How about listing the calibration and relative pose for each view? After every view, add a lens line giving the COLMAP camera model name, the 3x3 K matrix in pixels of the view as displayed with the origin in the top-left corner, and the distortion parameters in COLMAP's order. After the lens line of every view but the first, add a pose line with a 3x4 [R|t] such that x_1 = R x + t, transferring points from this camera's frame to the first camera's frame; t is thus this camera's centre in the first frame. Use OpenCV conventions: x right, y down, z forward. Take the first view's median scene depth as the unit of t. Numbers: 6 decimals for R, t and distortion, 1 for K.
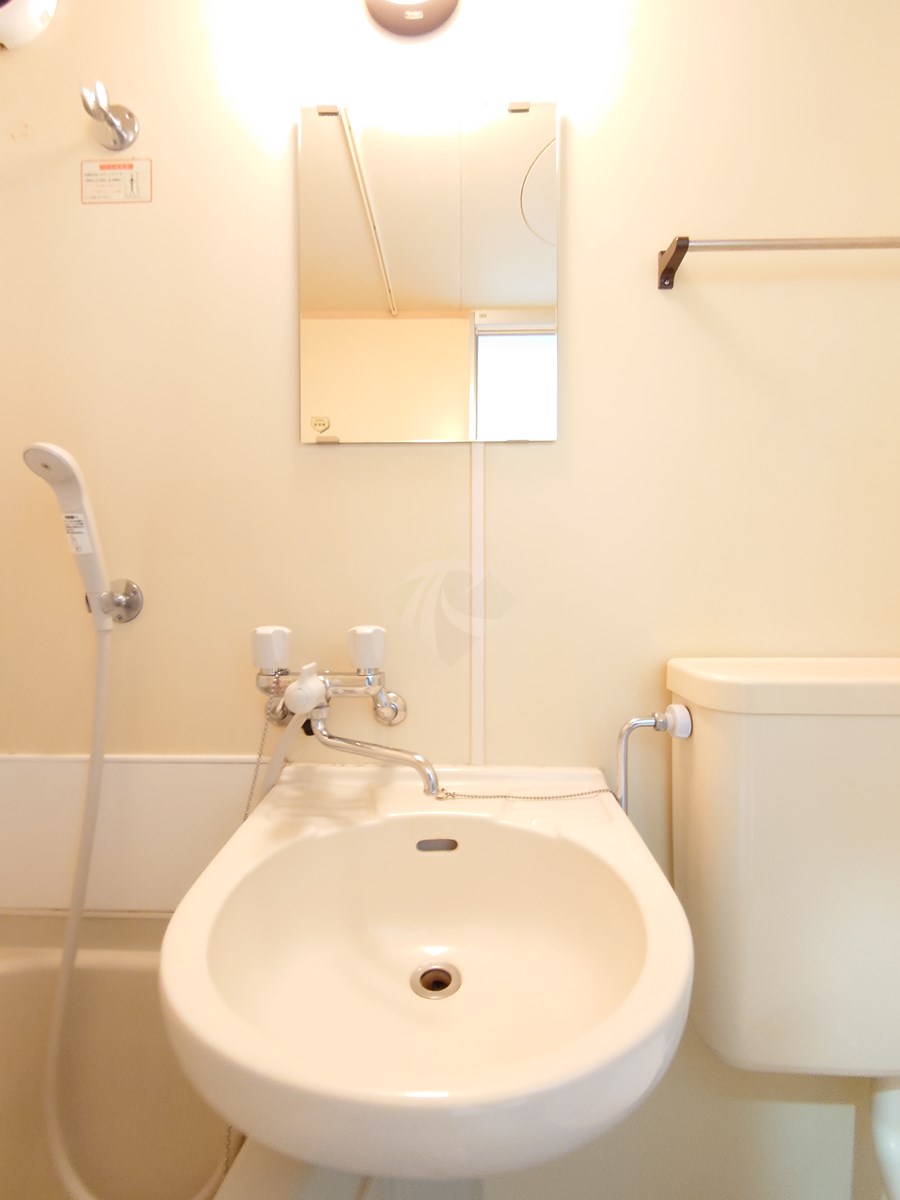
lens RADIAL K [[515.5, 0, 453.3], [0, 515.5, 604.6], [0, 0, 1]] dist [0.001218, -0.002898]
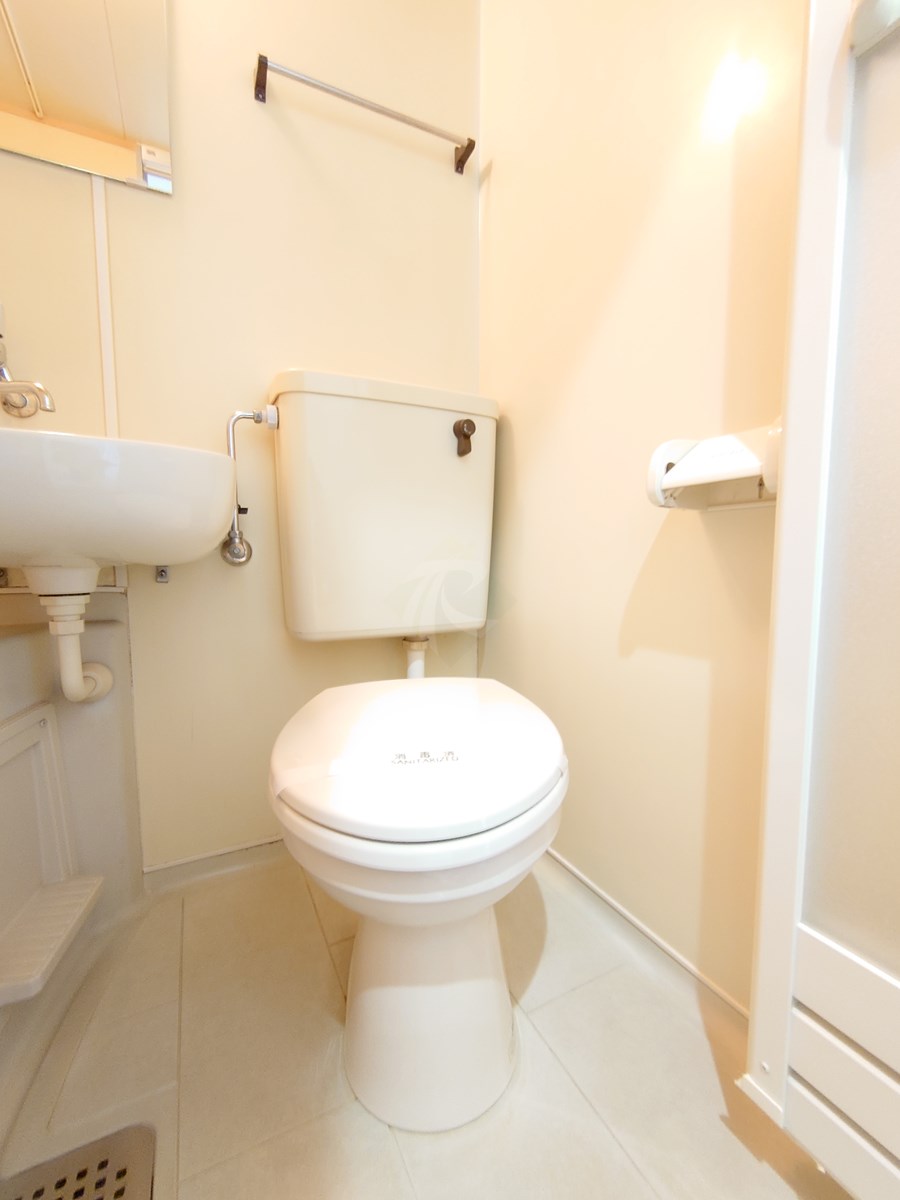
lens RADIAL K [[515.5, 0, 453.3], [0, 515.5, 604.6], [0, 0, 1]] dist [0.001218, -0.002898]
pose [[0.883964, -0.044120, 0.465469, 0.178454], [0.011606, 0.997302, 0.072489, 0.593282], [-0.467411, -0.058675, 0.882091, -0.480511]]
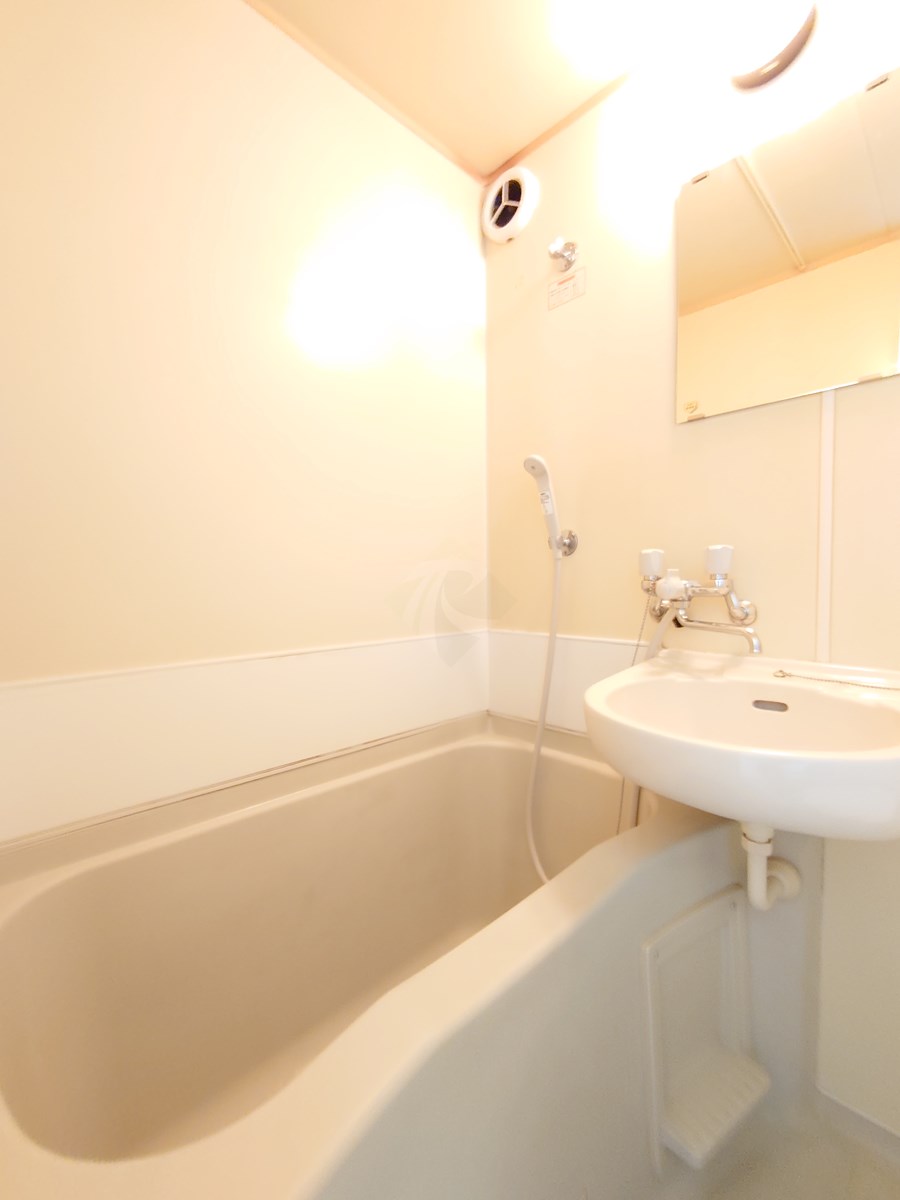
lens RADIAL K [[515.5, 0, 453.3], [0, 515.5, 604.6], [0, 0, 1]] dist [0.001218, -0.002898]
pose [[0.714411, 0.021710, -0.699390, 0.277055], [-0.006384, 0.999679, 0.024511, 0.158572], [0.699697, -0.013046, 0.714320, -0.468401]]
